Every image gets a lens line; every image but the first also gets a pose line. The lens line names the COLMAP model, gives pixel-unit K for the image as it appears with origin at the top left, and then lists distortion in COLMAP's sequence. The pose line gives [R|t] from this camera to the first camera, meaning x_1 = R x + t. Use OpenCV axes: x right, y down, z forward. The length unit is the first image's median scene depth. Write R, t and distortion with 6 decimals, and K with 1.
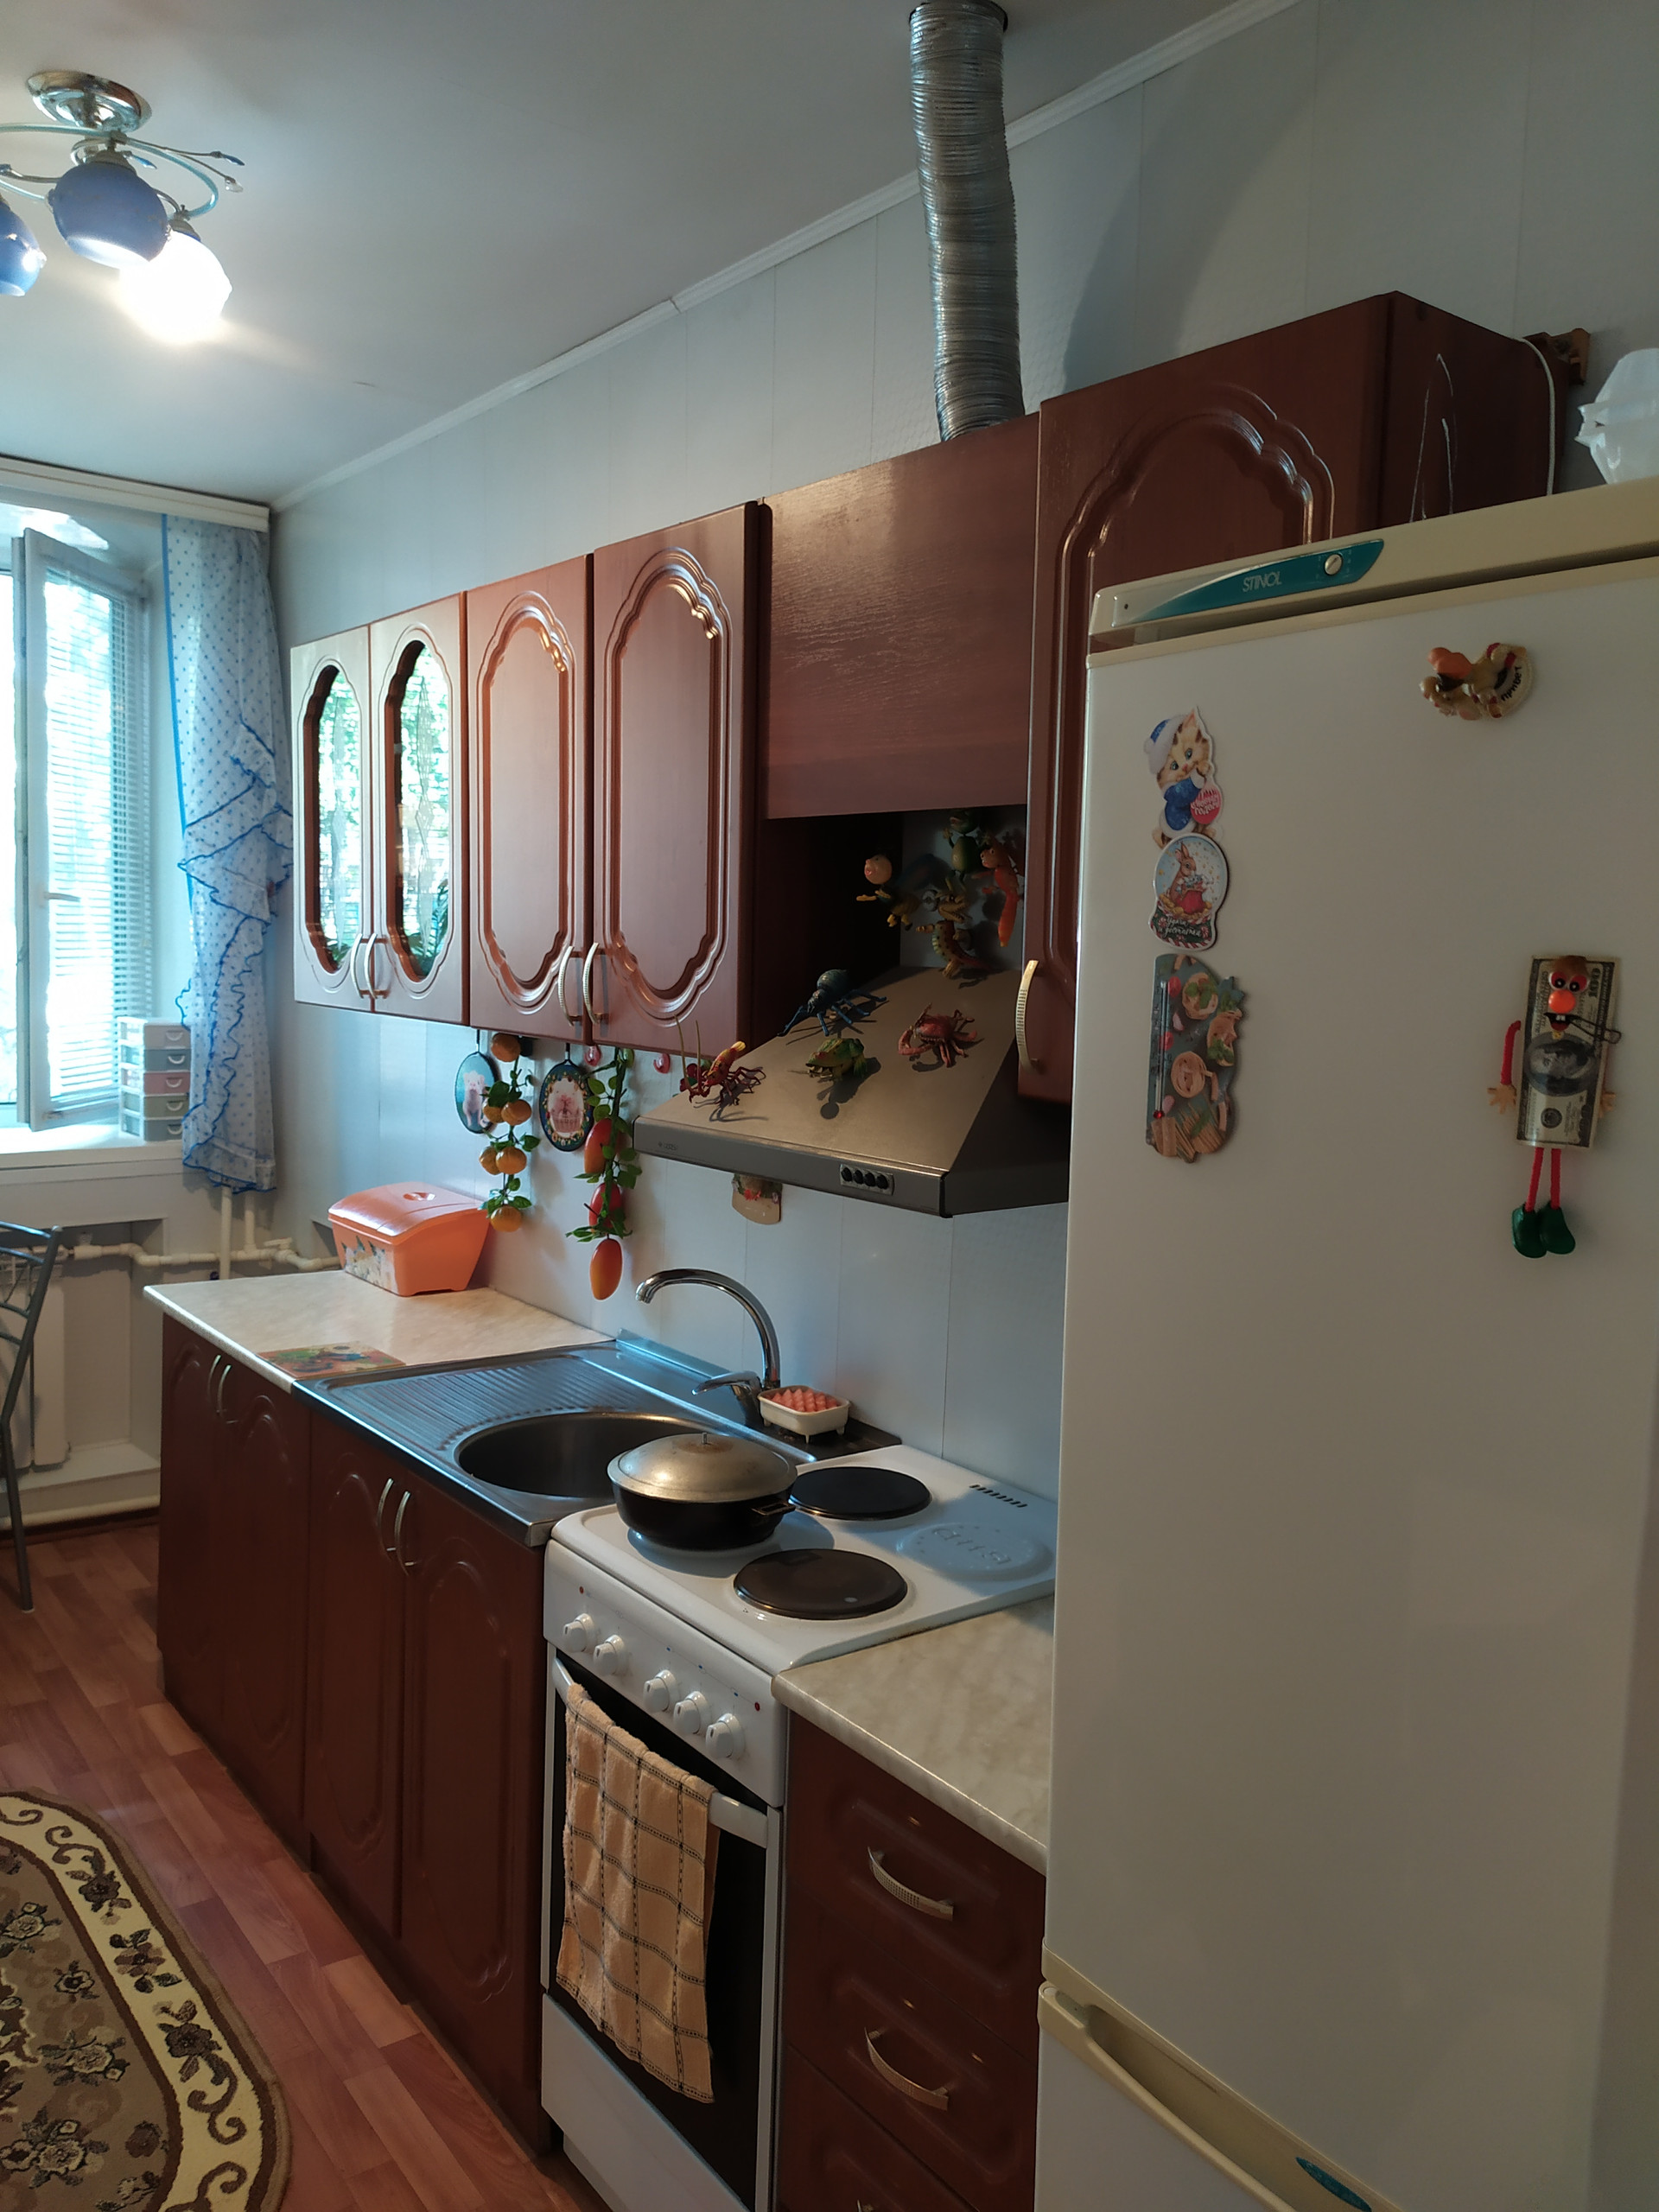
lens RADIAL K [[1690.9, 0, 842.8], [0, 1690.9, 1104.7], [0, 0, 1]] dist [0.040764, -0.031577]
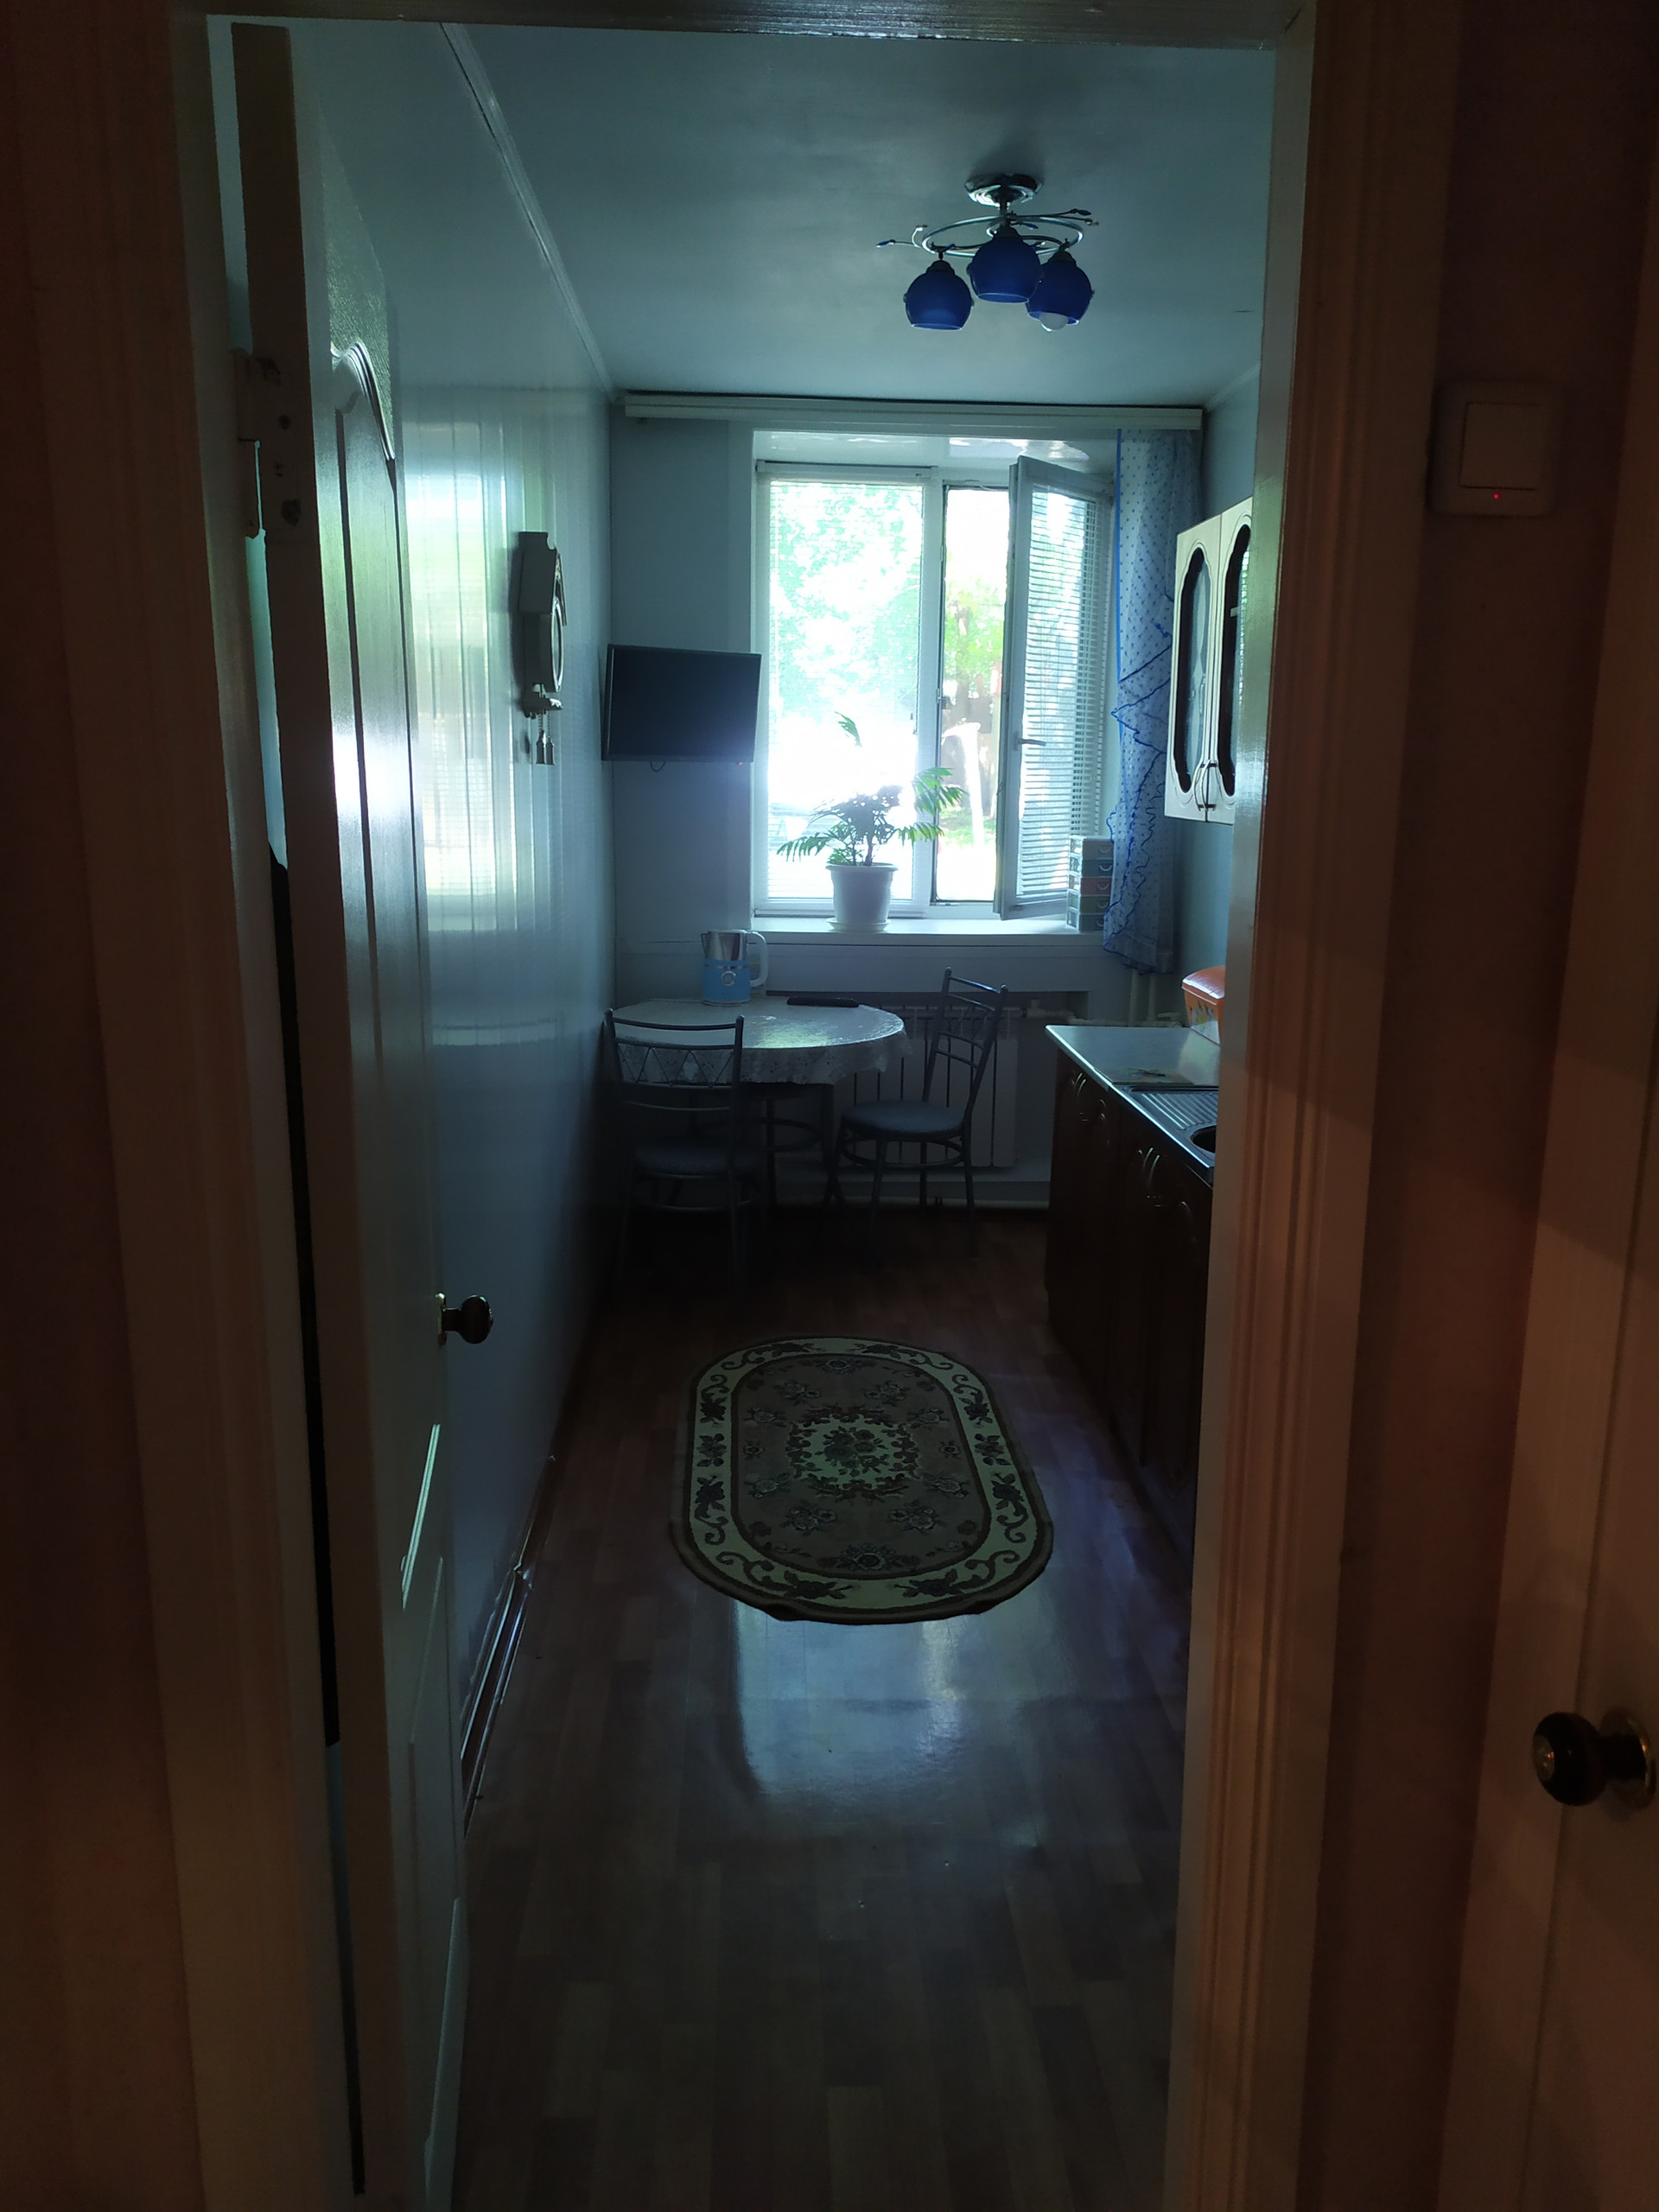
lens RADIAL K [[1690.9, 0, 842.8], [0, 1690.9, 1104.7], [0, 0, 1]] dist [0.040764, -0.031577]
pose [[0.824884, 0.090883, -0.557948, 0.261006], [-0.041106, 0.994022, 0.101143, 0.045013], [0.563805, -0.060496, 0.823689, -0.260999]]
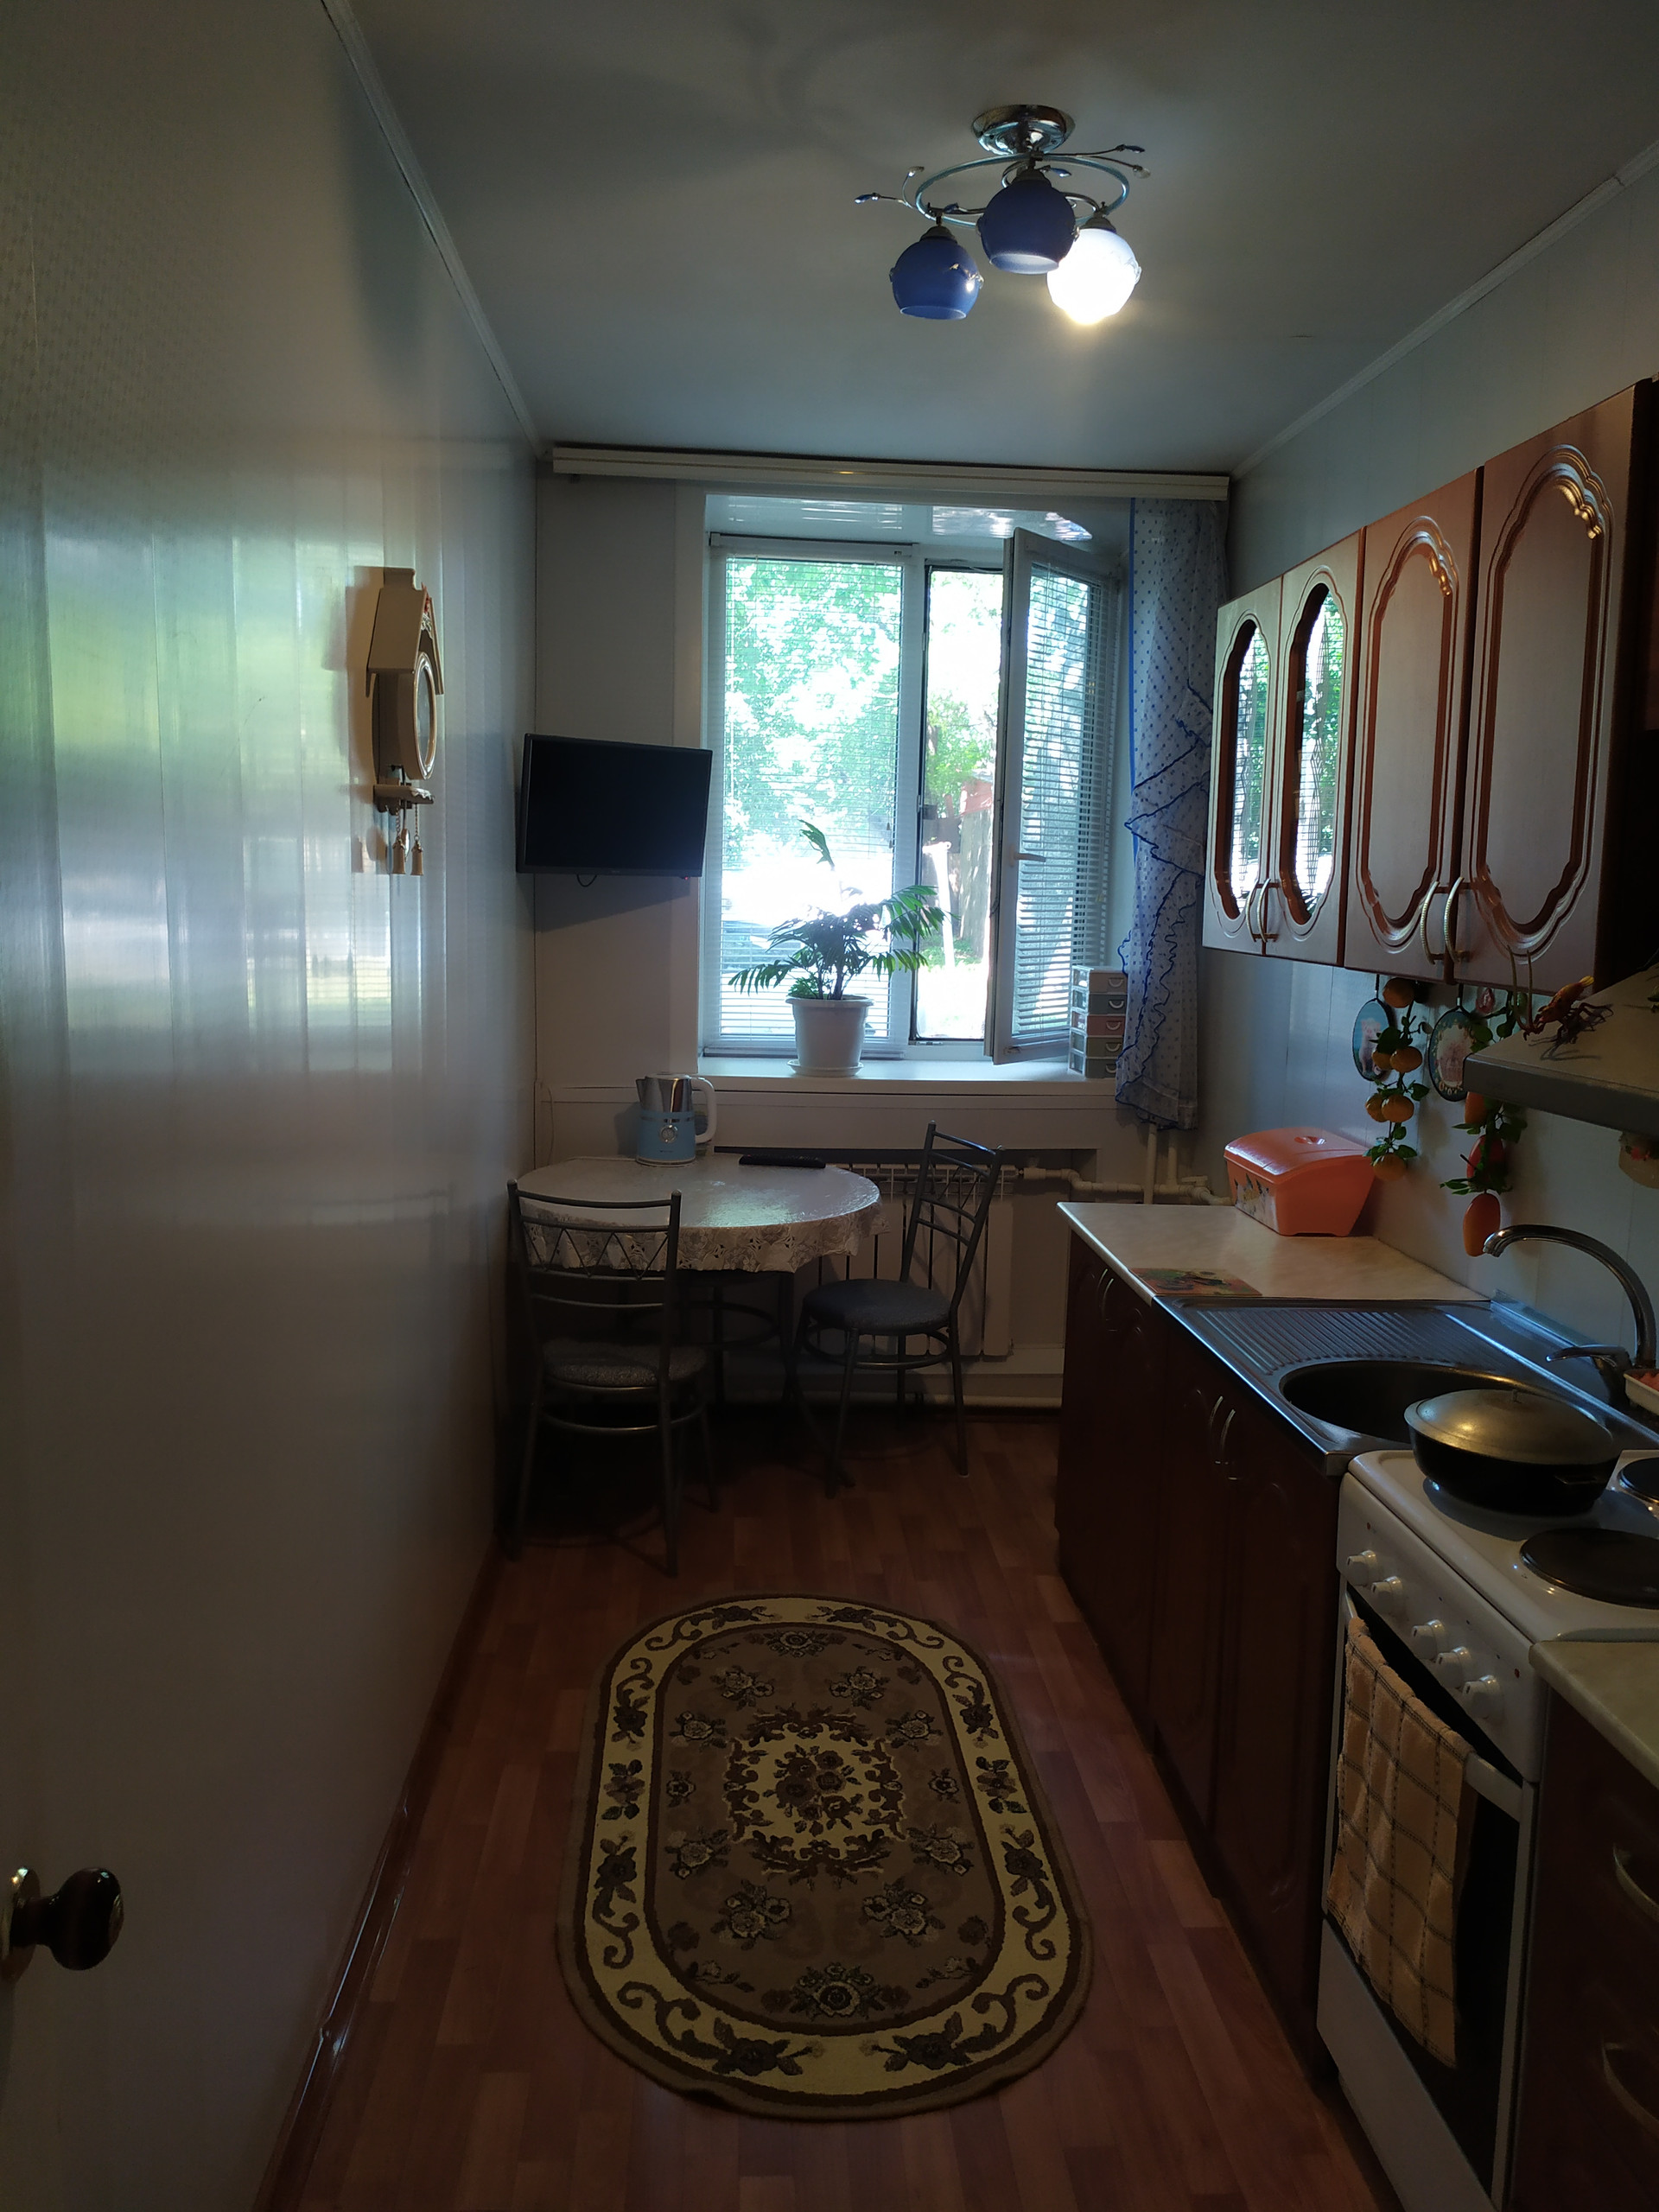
lens RADIAL K [[1675.5, 0, 837.7], [0, 1675.5, 1100.7], [0, 0, 1]] dist [0.061818, -0.077639]
pose [[0.834124, 0.057499, -0.548572, 0.080108], [-0.048587, 0.998345, 0.030765, 0.016334], [0.549433, 0.000992, 0.835537, 0.004673]]
